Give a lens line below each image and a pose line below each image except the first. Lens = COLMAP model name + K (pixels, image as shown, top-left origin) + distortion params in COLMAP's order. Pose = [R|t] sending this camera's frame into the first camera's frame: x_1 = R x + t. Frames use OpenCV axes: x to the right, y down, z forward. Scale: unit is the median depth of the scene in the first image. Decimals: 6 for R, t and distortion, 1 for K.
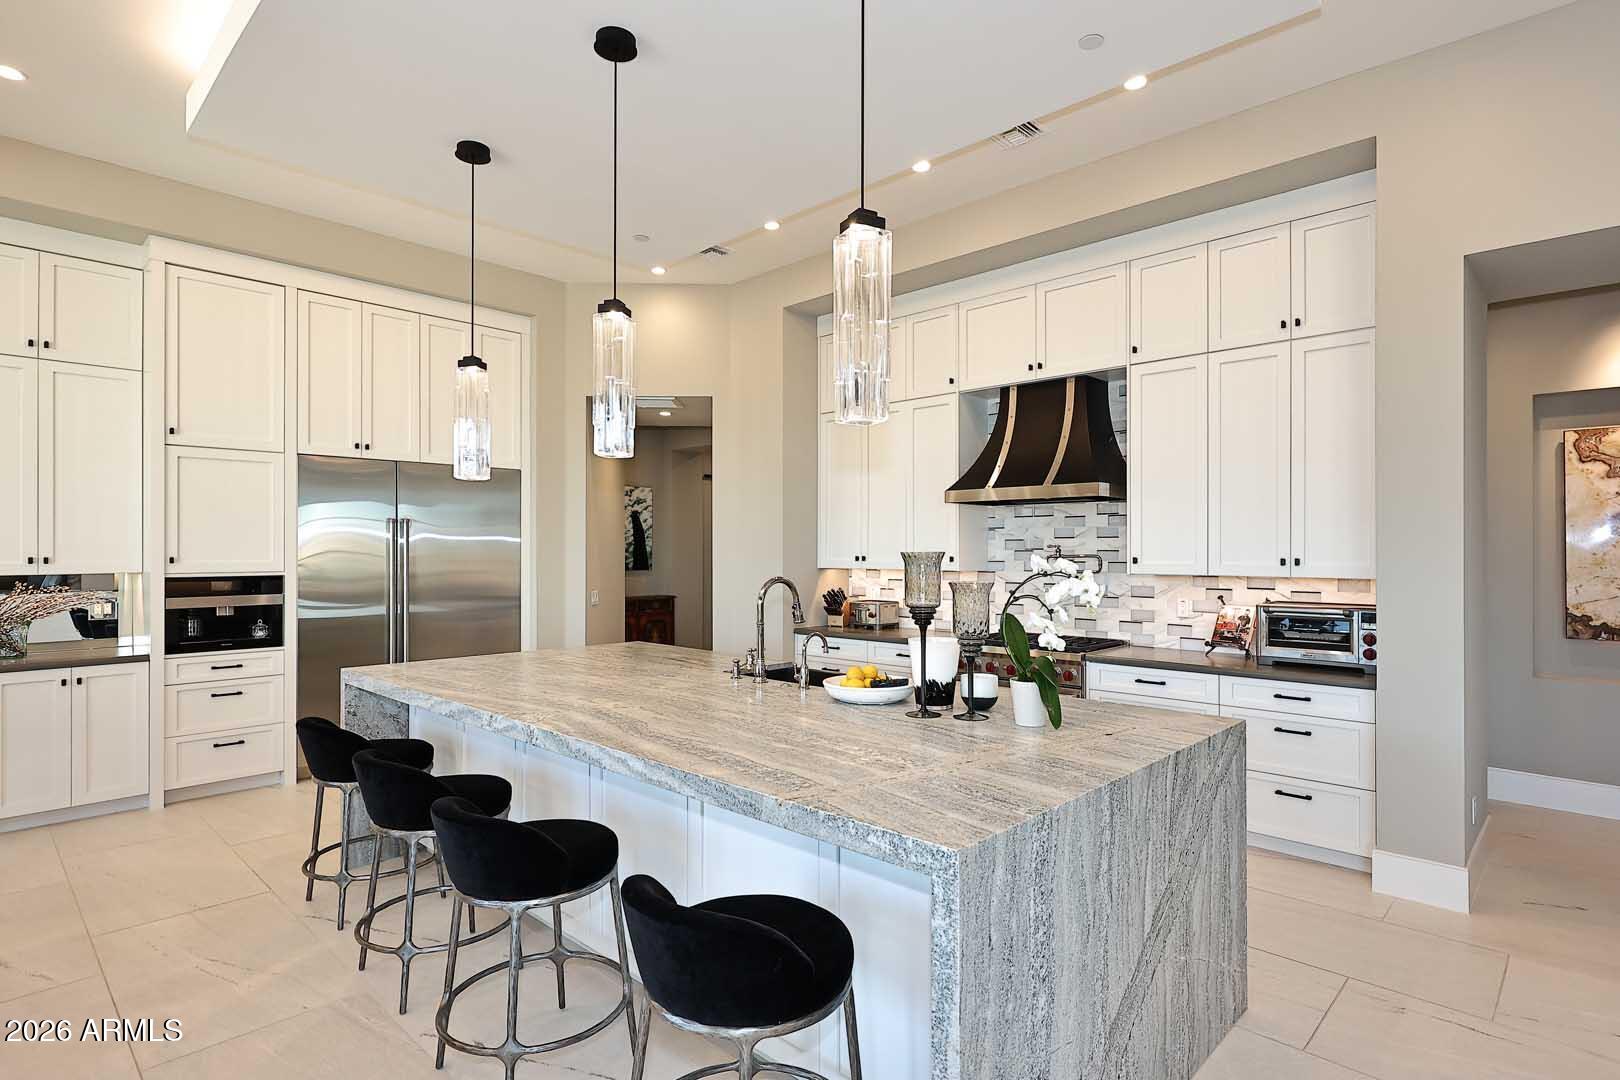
lens RADIAL K [[822.3, 0, 814.2], [0, 822.3, 549.2], [0, 0, 1]] dist [-0.001583, -0.000063]
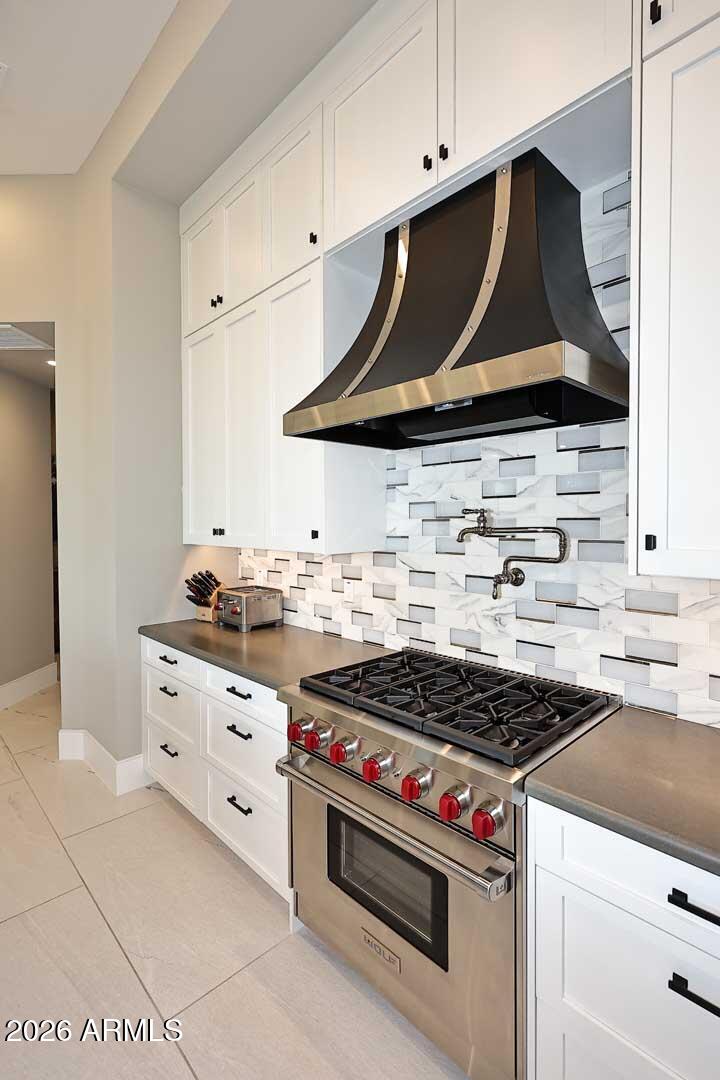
lens RADIAL K [[505.9, 0, 357.0], [0, 505.9, 529.7], [0, 0, 1]] dist [0.000691, 0.000414]
pose [[0.998906, -0.001021, -0.046744, 0.228860], [0.001731, 0.999884, 0.015156, 0.003475], [0.046723, -0.015220, 0.998792, 0.663502]]
